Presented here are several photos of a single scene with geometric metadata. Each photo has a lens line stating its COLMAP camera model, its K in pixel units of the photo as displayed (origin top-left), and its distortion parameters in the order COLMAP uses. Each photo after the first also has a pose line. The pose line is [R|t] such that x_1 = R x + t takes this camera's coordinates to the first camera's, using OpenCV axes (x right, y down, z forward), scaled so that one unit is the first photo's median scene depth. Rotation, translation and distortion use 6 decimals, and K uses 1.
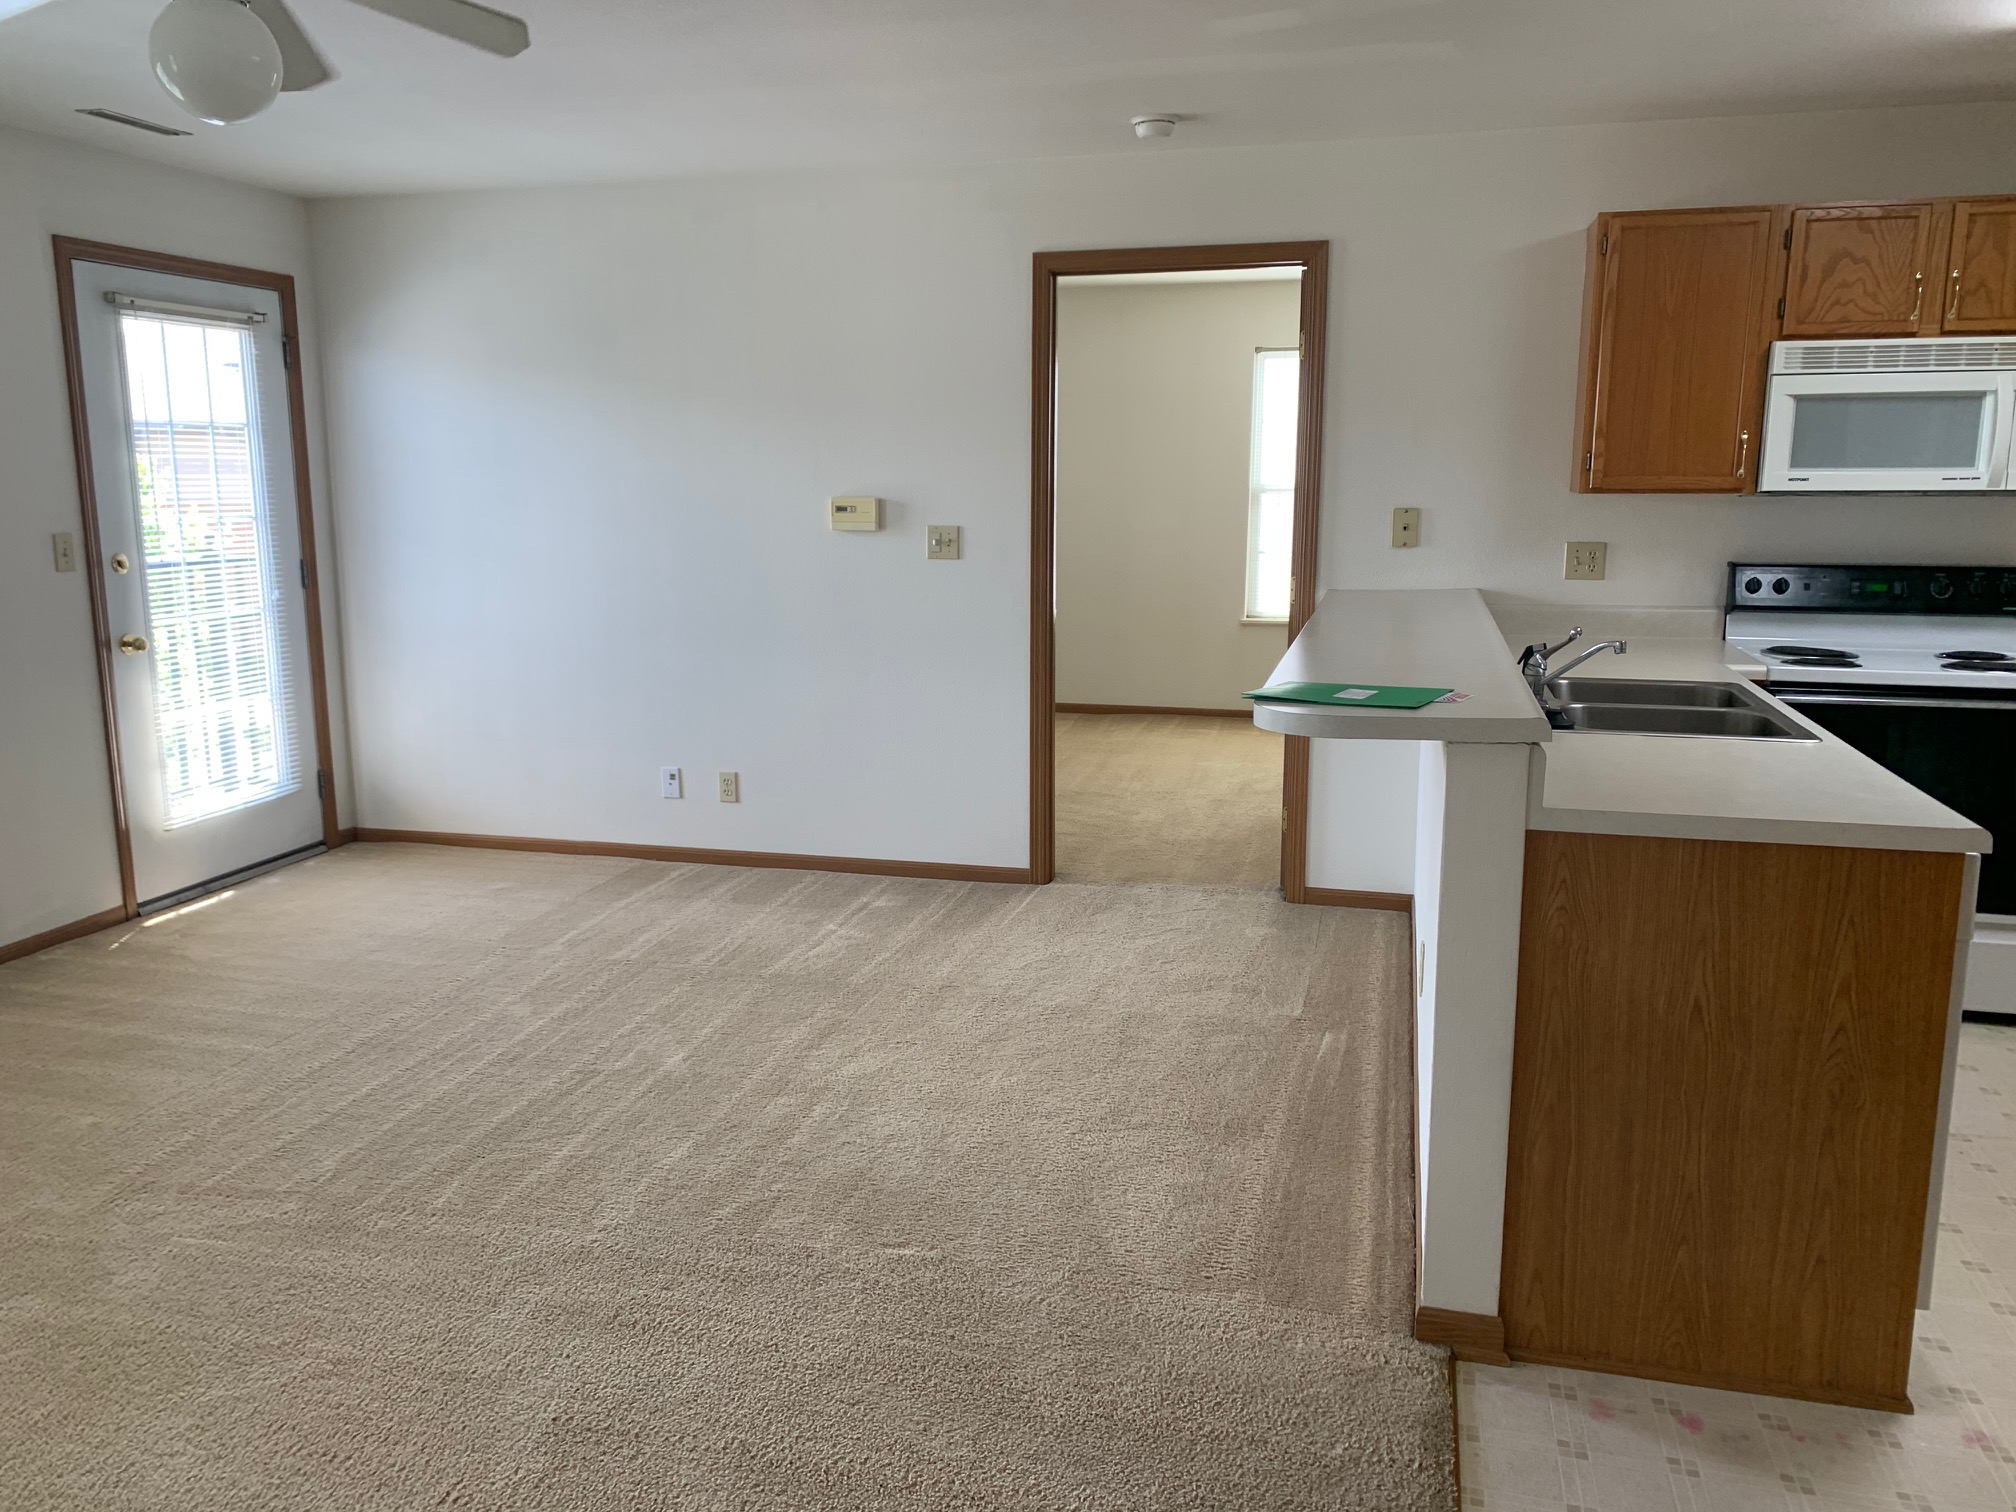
lens RADIAL K [[1547.9, 0, 954.0], [0, 1547.9, 756.5], [0, 0, 1]] dist [0.014413, -0.009526]
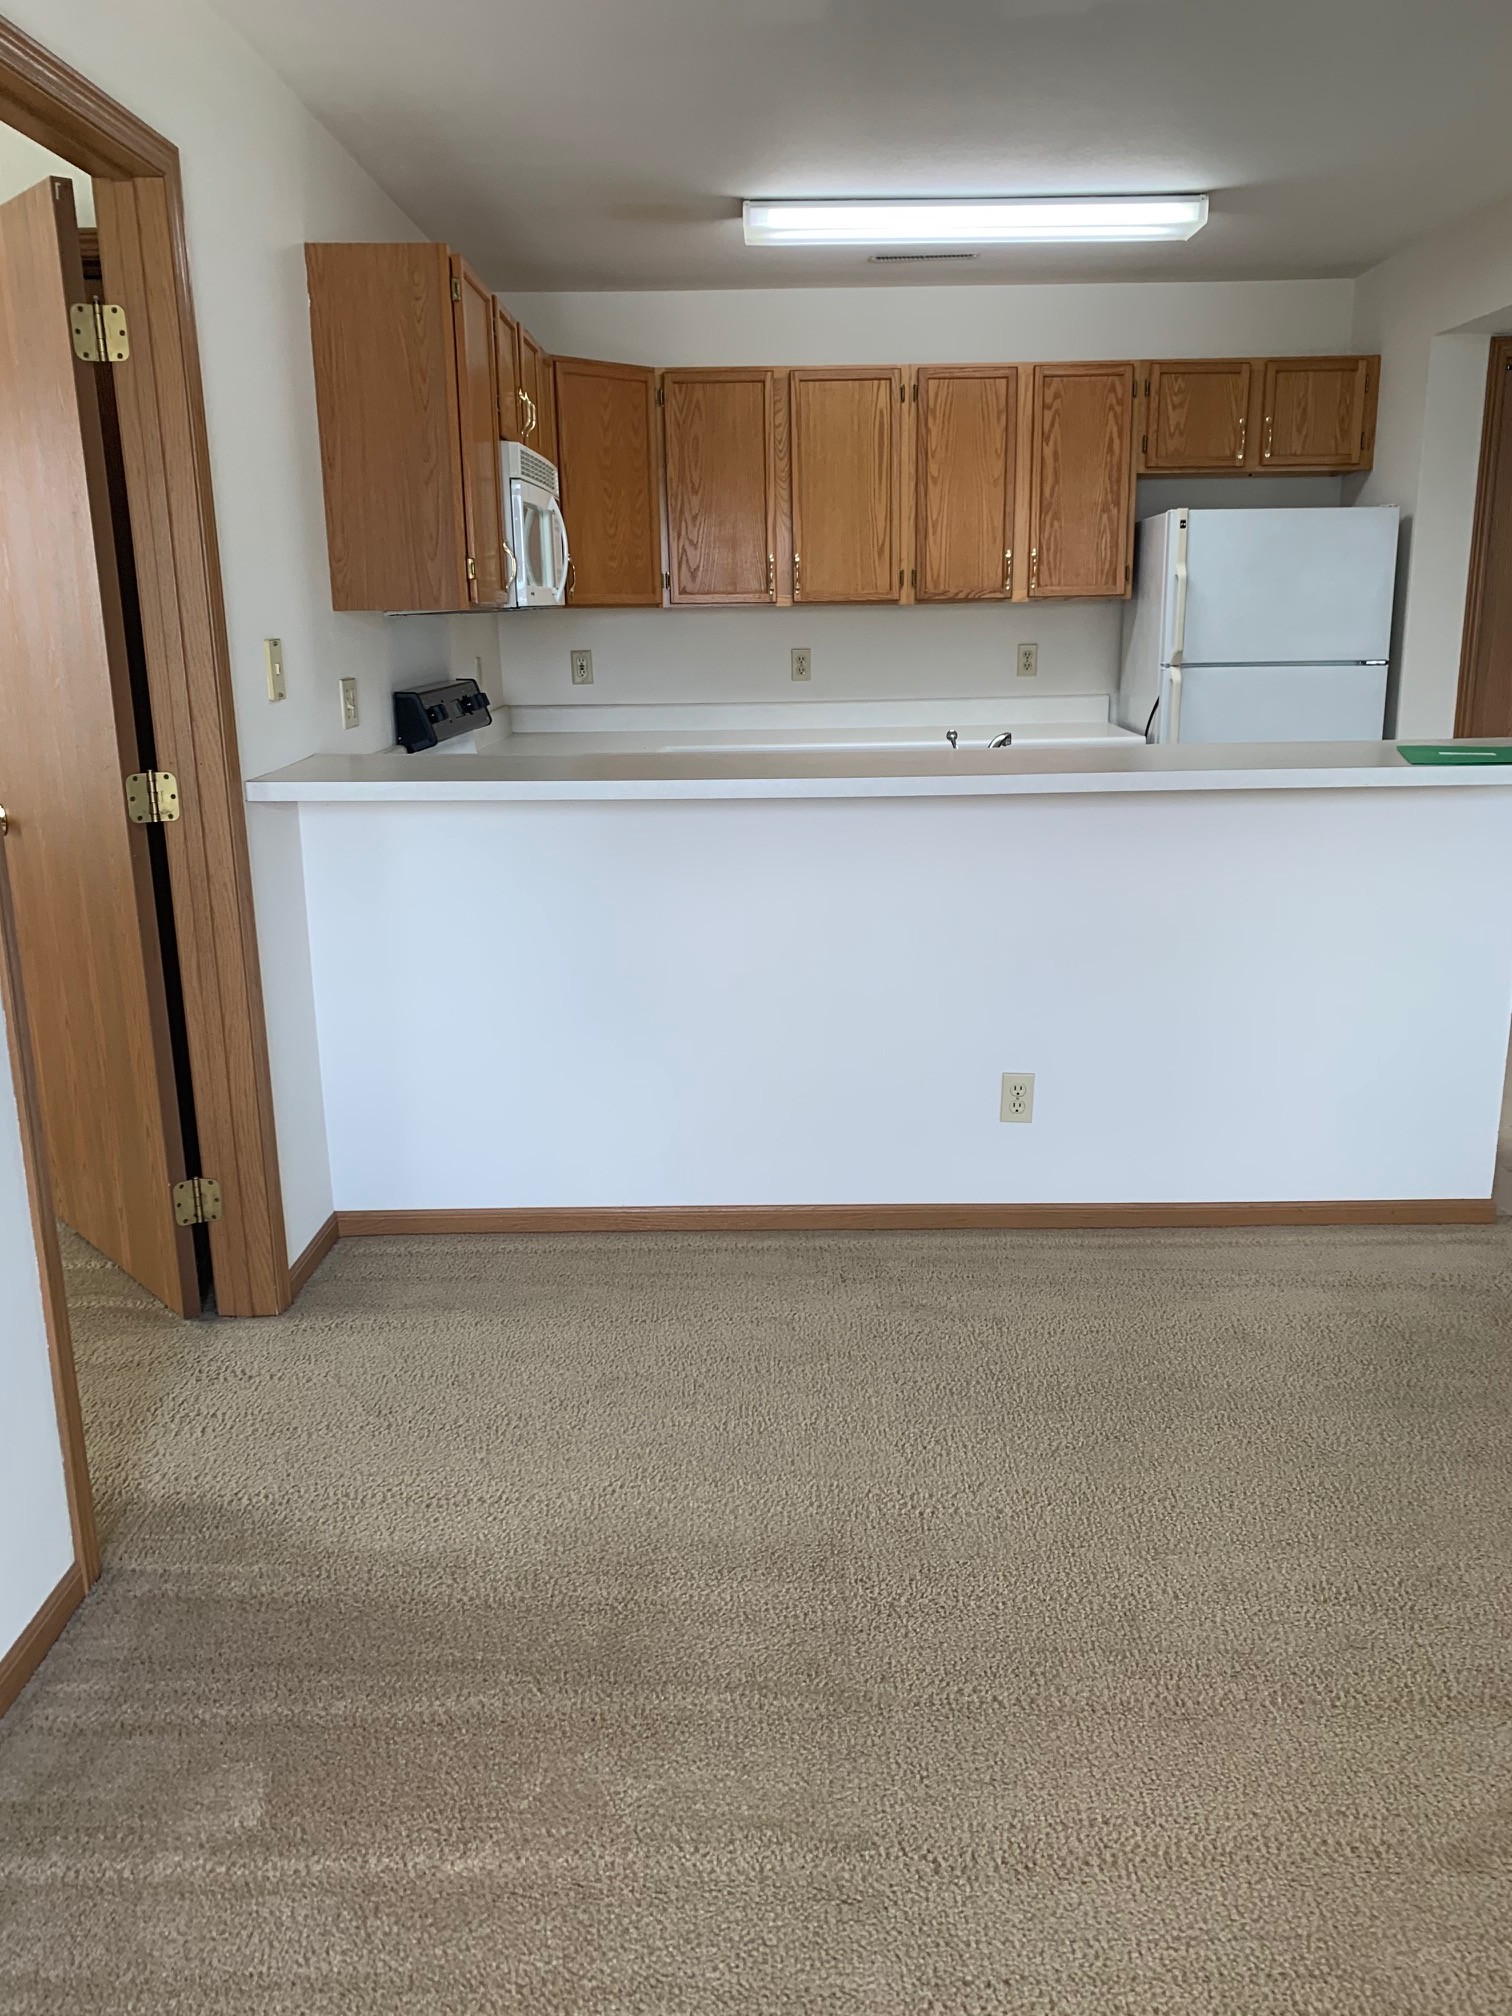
lens RADIAL K [[1562.7, 0, 760.4], [0, 1562.7, 965.9], [0, 0, 1]] dist [0.063236, -0.008192]
pose [[-0.294337, -0.207517, 0.932900, -0.457353], [0.189384, 0.944119, 0.269765, -0.196463], [-0.936749, 0.256078, -0.238589, 1.154416]]
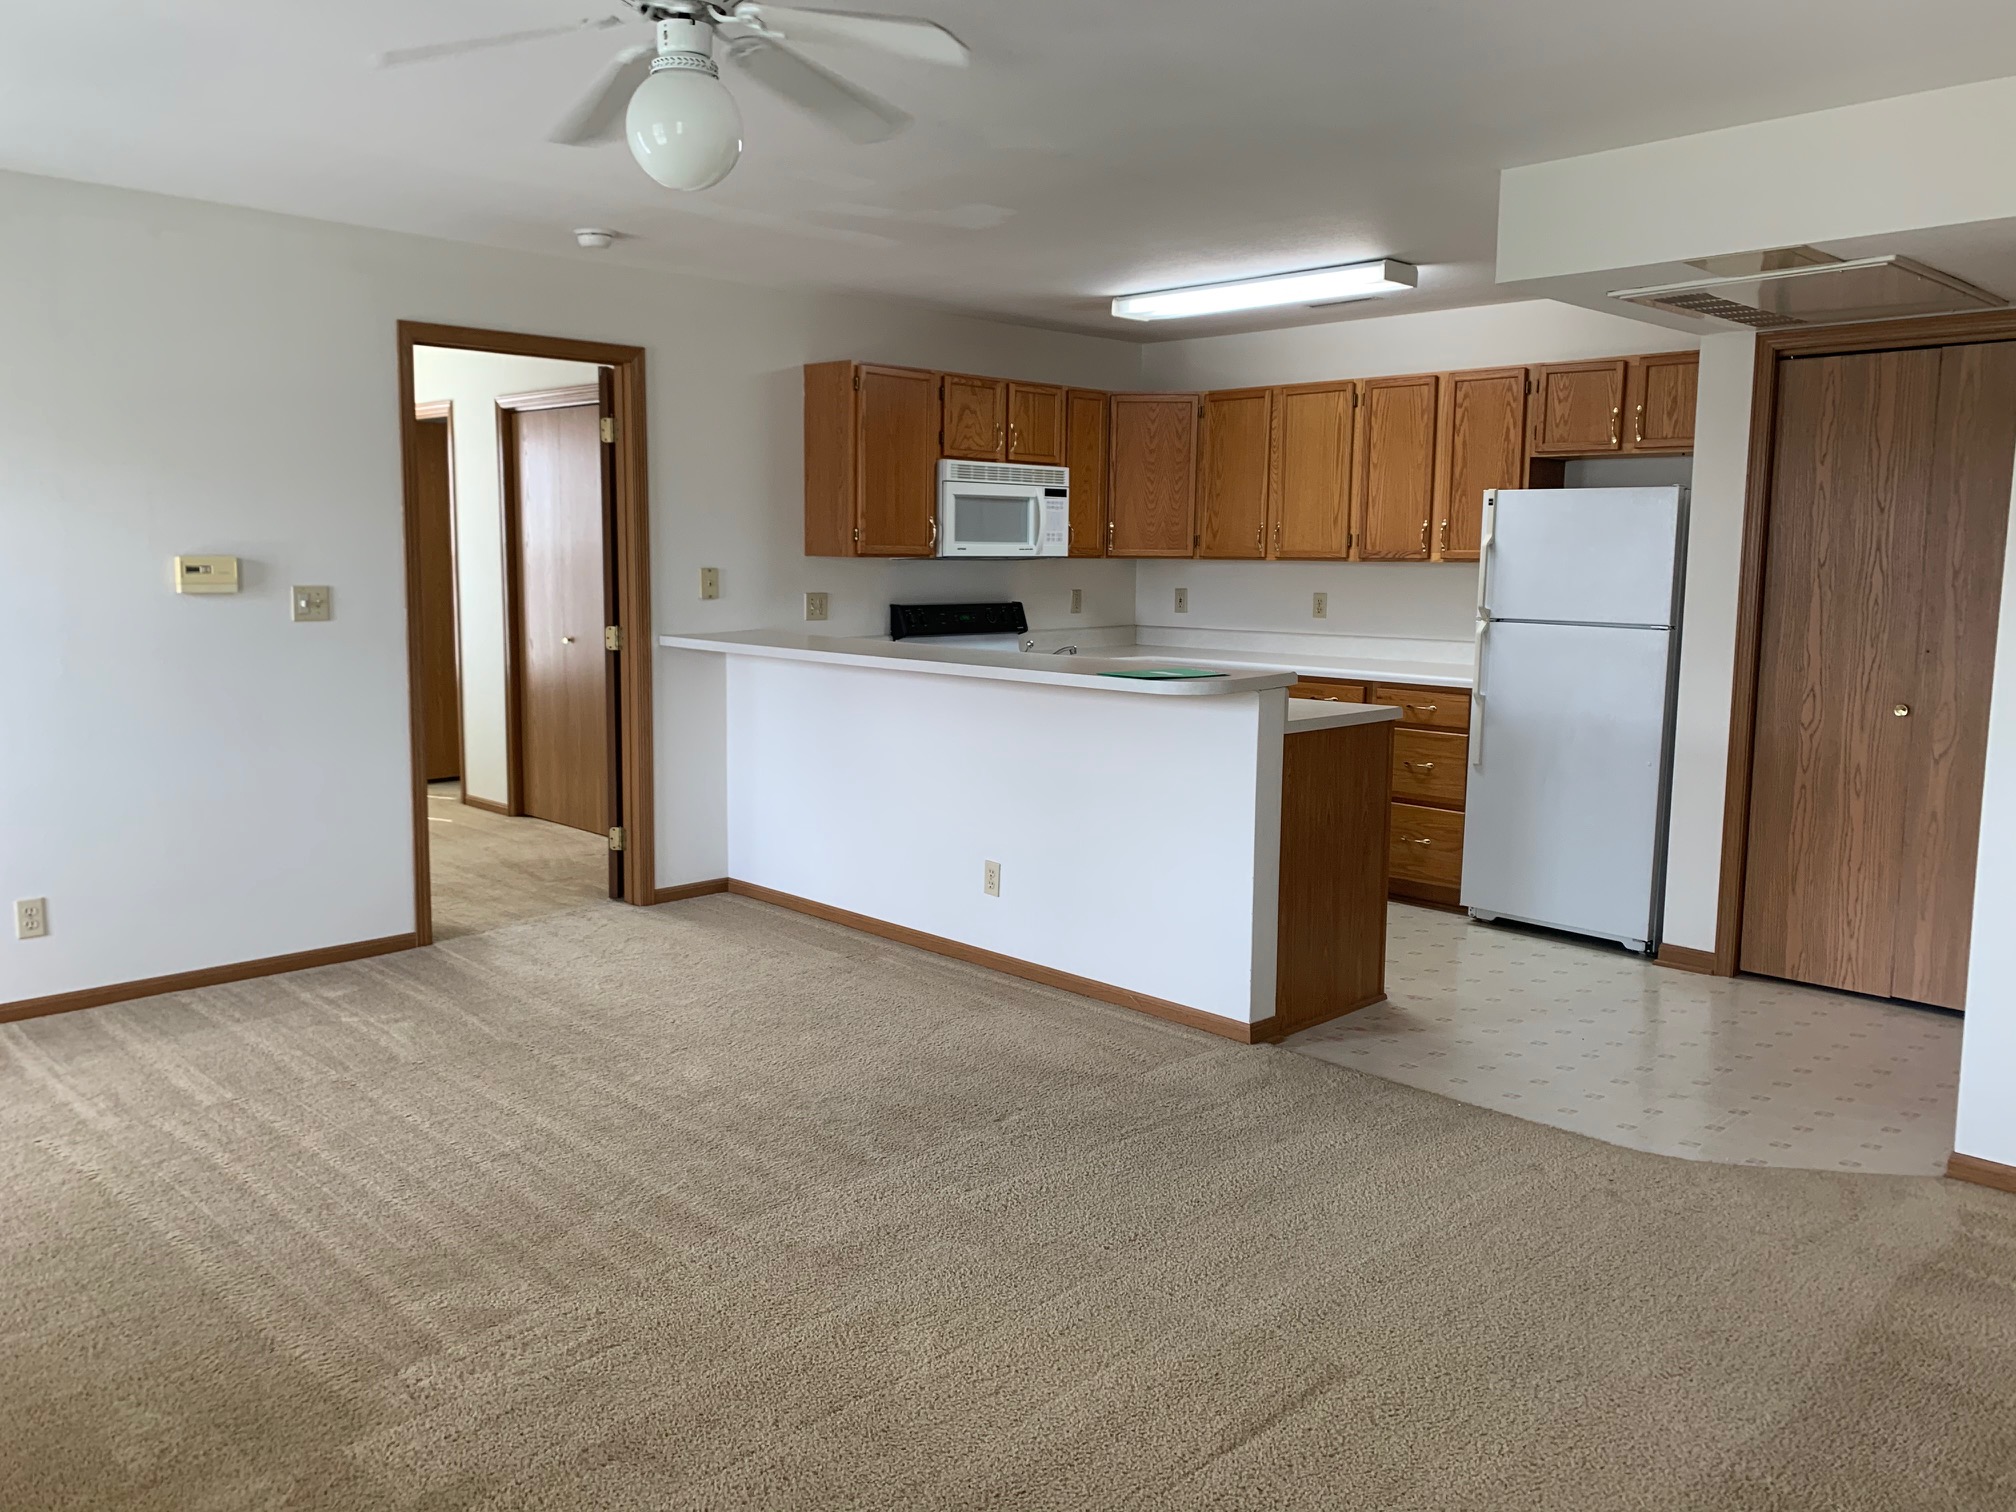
lens RADIAL K [[1562.7, 0, 1014.6], [0, 1562.7, 726.7], [0, 0, 1]] dist [0.063236, -0.008192]
pose [[0.487999, -0.088985, 0.868296, -0.804314], [0.147142, 0.988939, 0.018653, -0.024576], [-0.860352, 0.118660, 0.495695, 0.205043]]
